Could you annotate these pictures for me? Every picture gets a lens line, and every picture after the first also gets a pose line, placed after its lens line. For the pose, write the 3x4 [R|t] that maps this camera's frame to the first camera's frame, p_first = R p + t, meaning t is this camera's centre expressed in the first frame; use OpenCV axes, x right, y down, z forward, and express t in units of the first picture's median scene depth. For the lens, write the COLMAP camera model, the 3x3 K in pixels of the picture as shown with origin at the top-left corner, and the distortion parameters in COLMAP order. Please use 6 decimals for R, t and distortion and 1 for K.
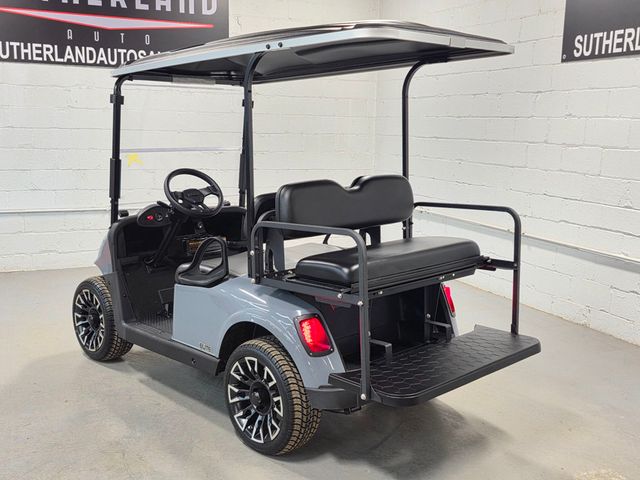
lens RADIAL K [[692.9, 0, 320.0], [0, 692.9, 240.0], [0, 0, 1]] dist [0.157217, -0.369440]
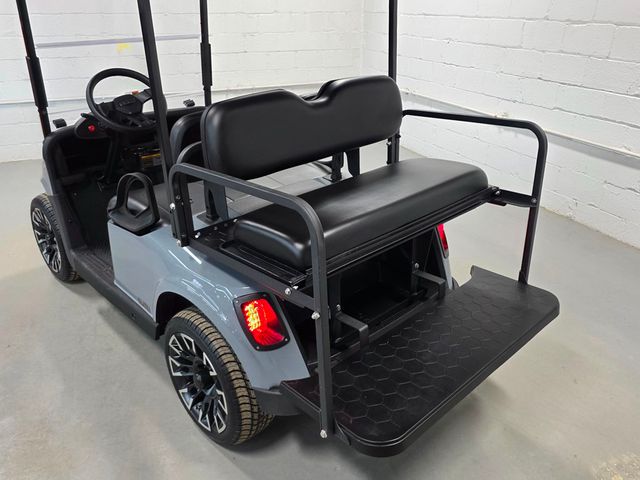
lens RADIAL K [[496.4, 0, 320.0], [0, 496.4, 240.0], [0, 0, 1]] dist [0.066850, -0.070106]
pose [[0.999699, -0.014106, -0.020061, 0.056018], [0.019079, 0.961310, 0.274809, -0.076446], [0.015408, -0.275109, 0.961290, 0.453341]]
